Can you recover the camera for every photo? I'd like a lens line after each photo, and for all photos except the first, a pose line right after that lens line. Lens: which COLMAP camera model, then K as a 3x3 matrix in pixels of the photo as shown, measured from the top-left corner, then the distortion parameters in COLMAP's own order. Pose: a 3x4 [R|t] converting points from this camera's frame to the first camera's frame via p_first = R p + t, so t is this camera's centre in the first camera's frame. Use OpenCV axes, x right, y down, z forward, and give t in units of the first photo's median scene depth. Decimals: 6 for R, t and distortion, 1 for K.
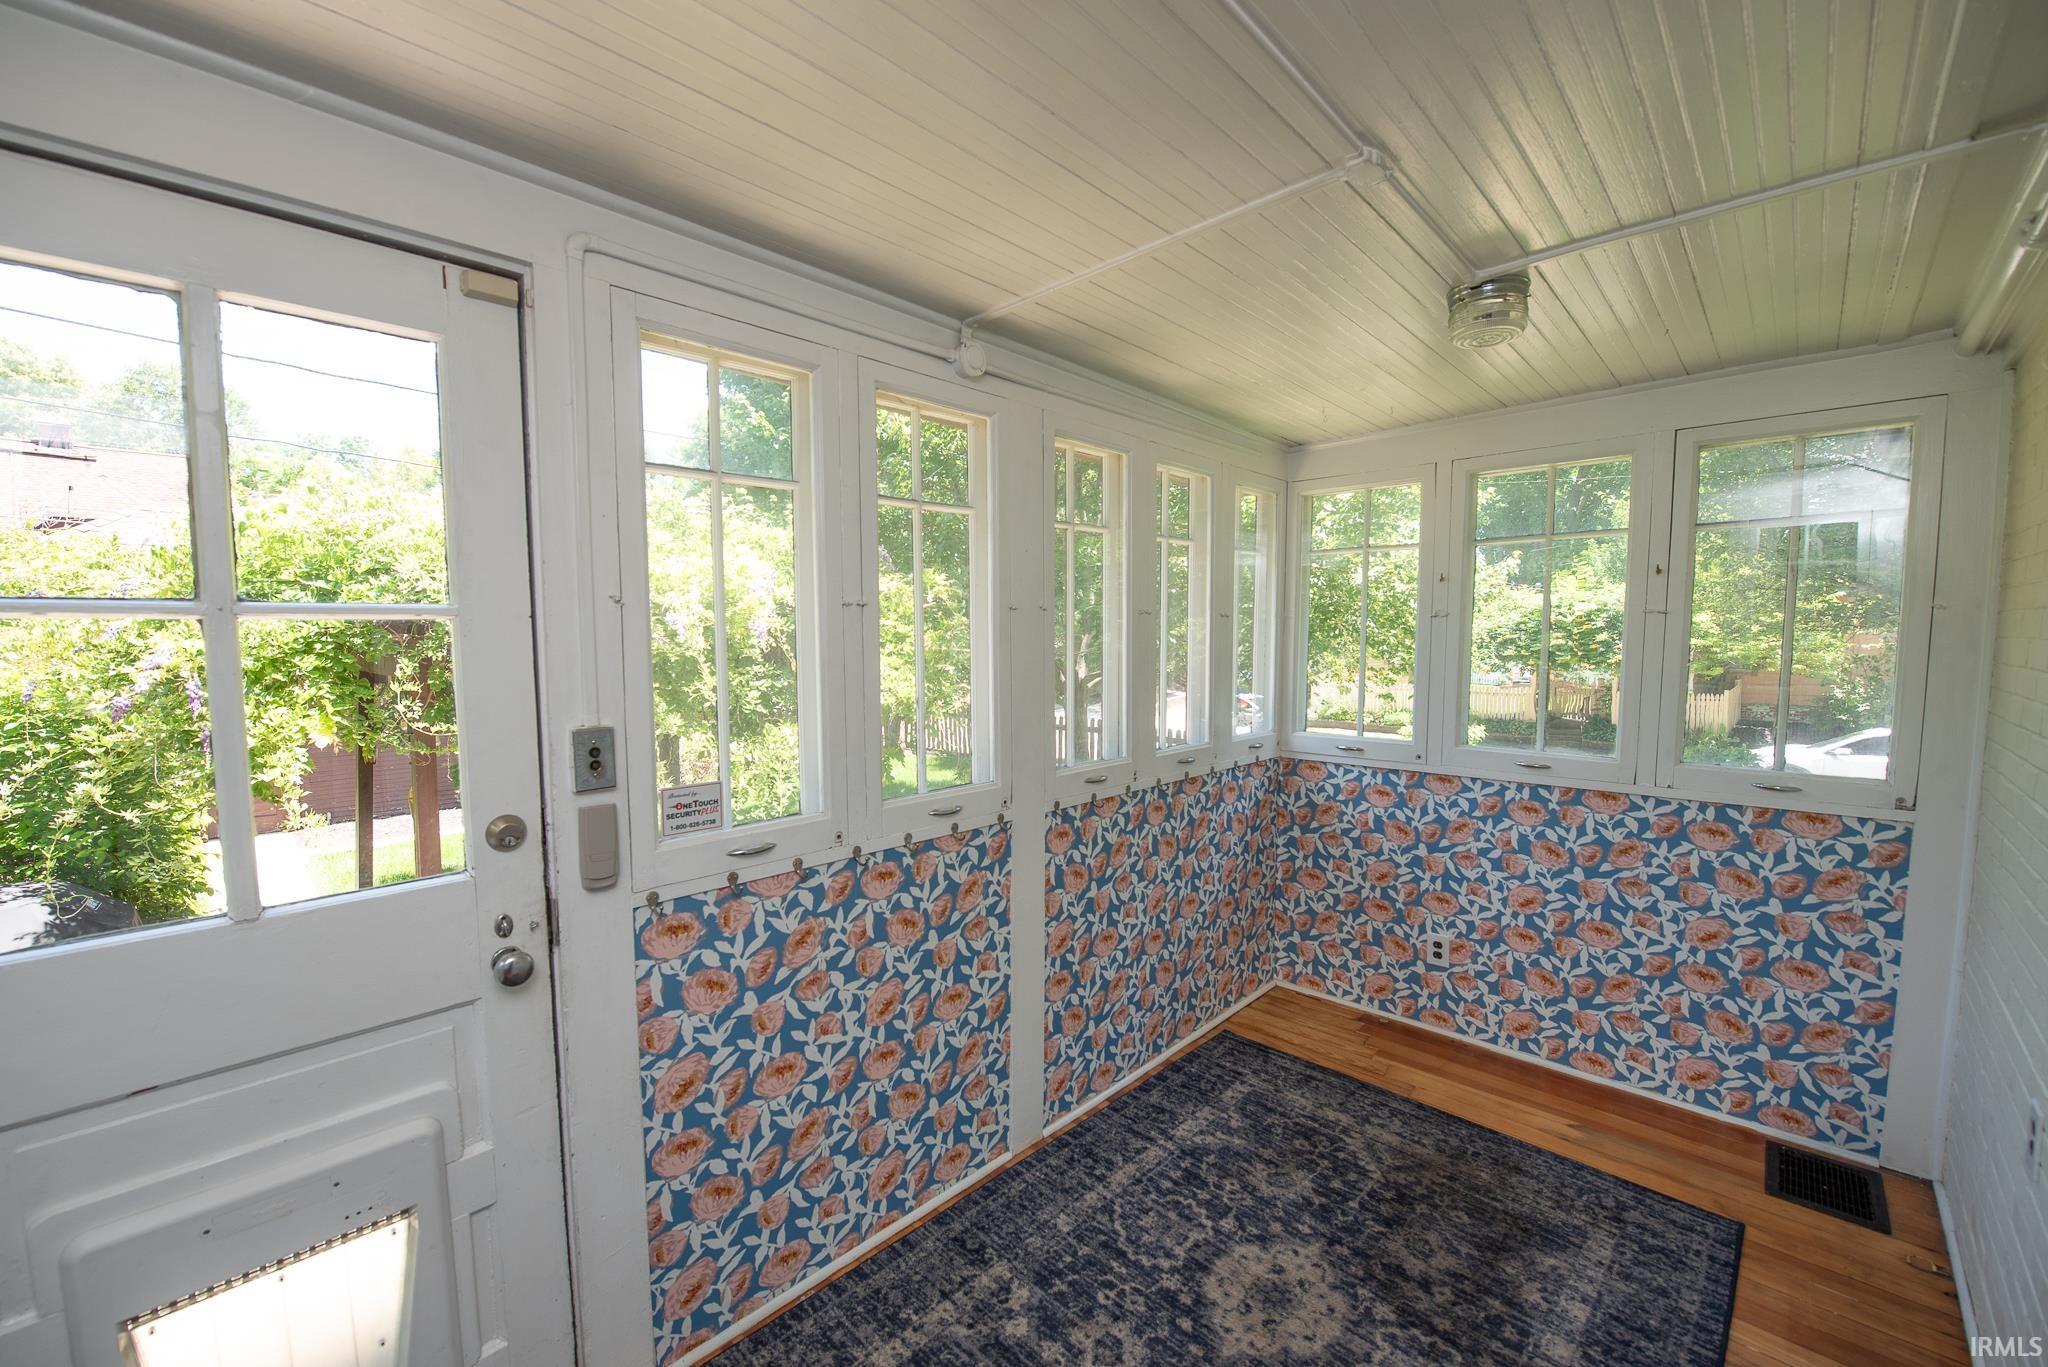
lens RADIAL K [[819.8, 0, 1011.6], [0, 819.8, 687.7], [0, 0, 1]] dist [-0.017157, -0.001923]
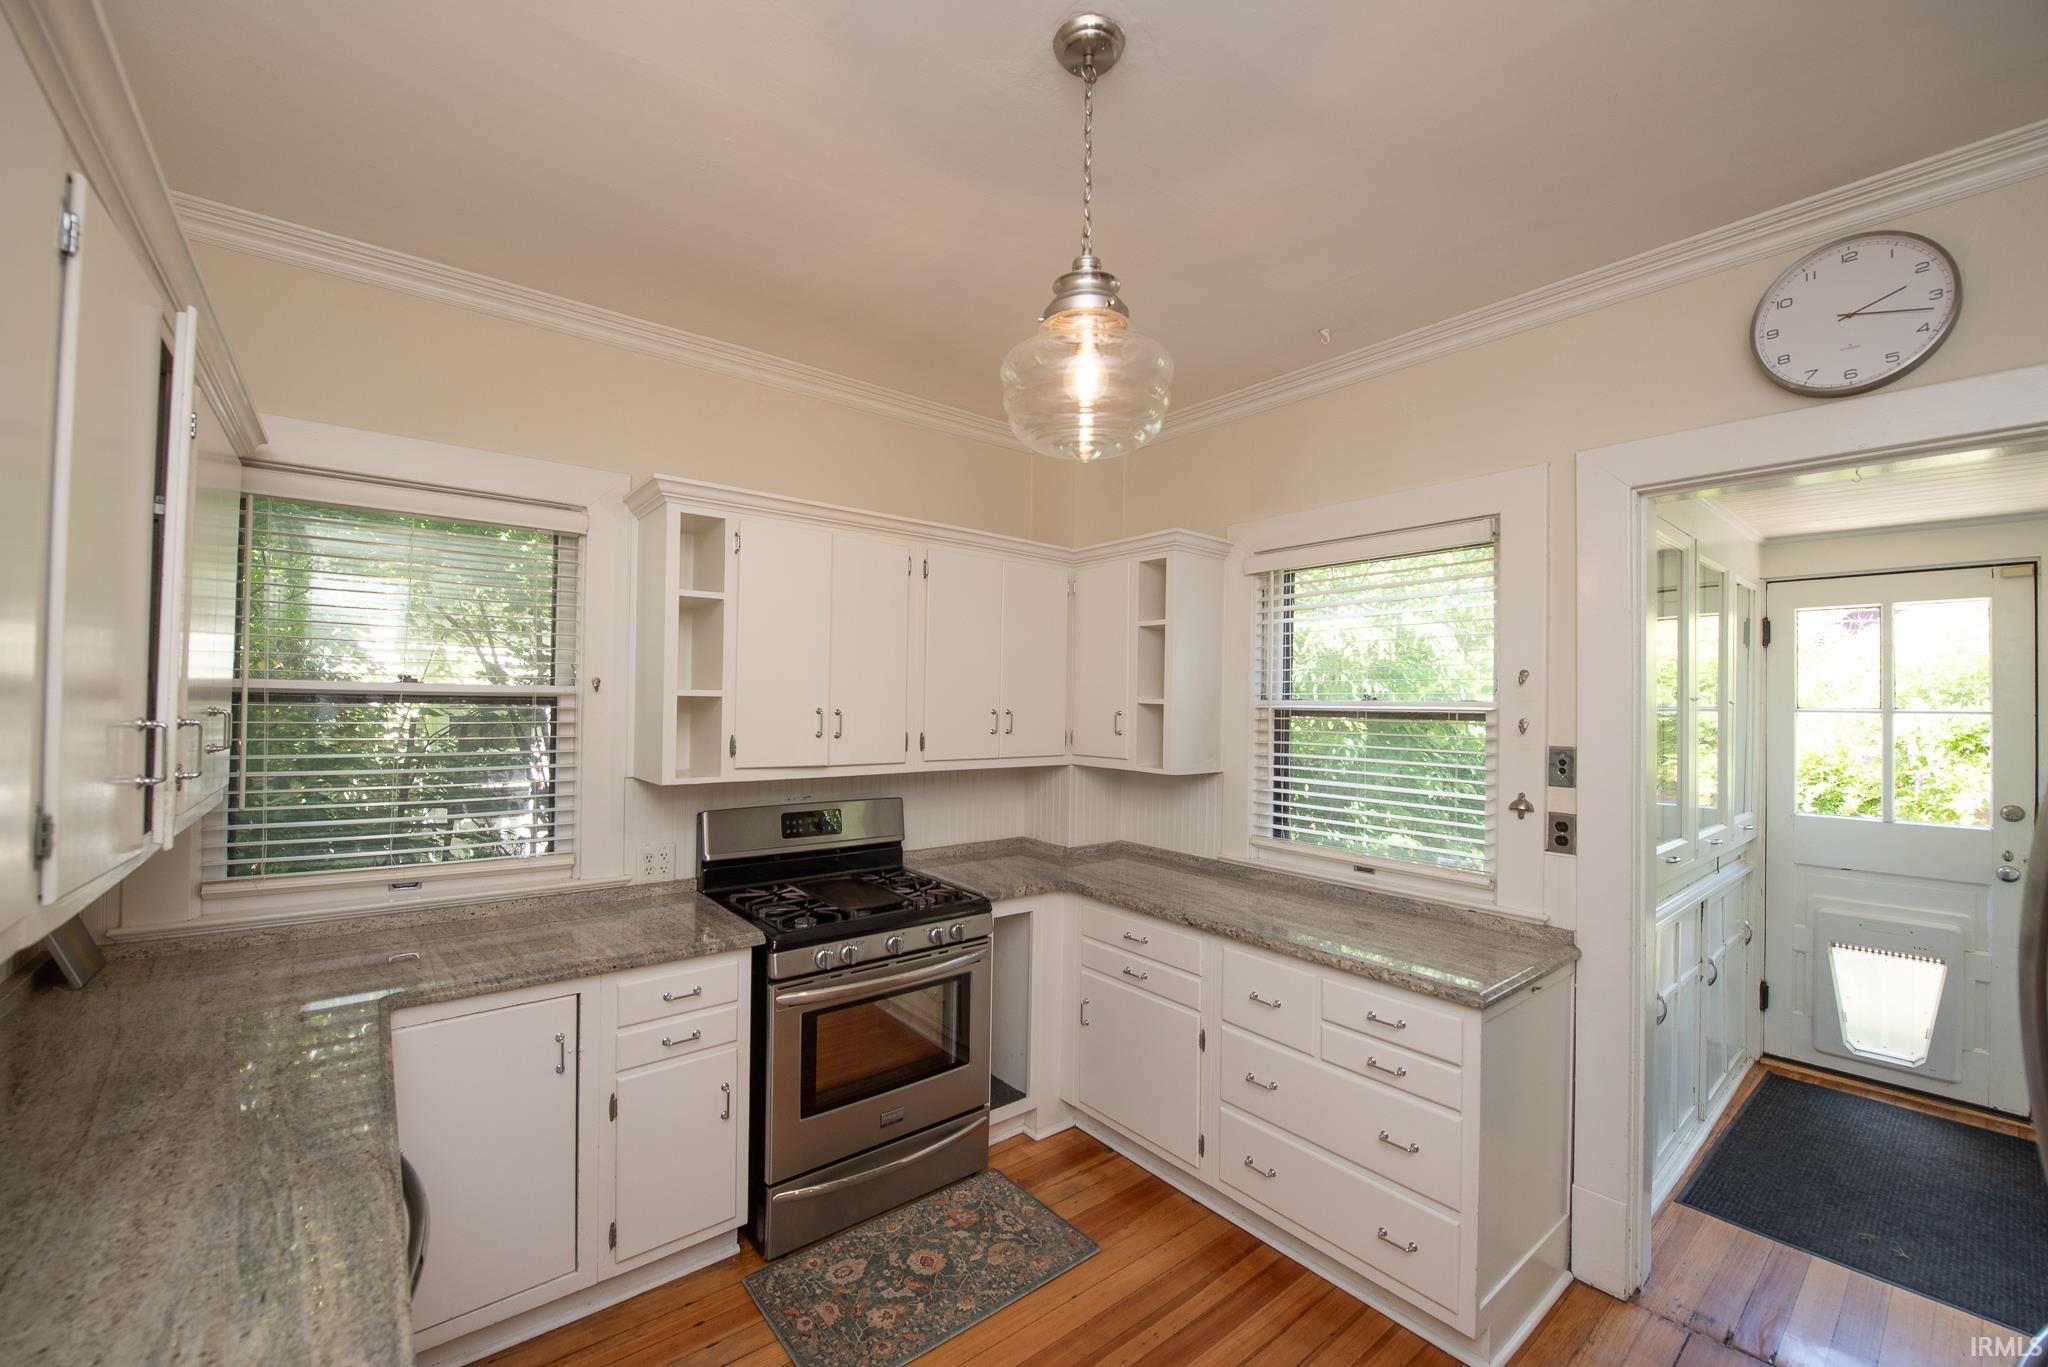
lens RADIAL K [[819.8, 0, 1018.7], [0, 819.8, 689.4], [0, 0, 1]] dist [-0.017157, -0.001923]
pose [[-0.108131, -0.013050, -0.994051, 1.848360], [-0.079646, 0.996813, -0.004422, 0.065544], [0.990941, 0.078694, -0.108826, -1.488825]]
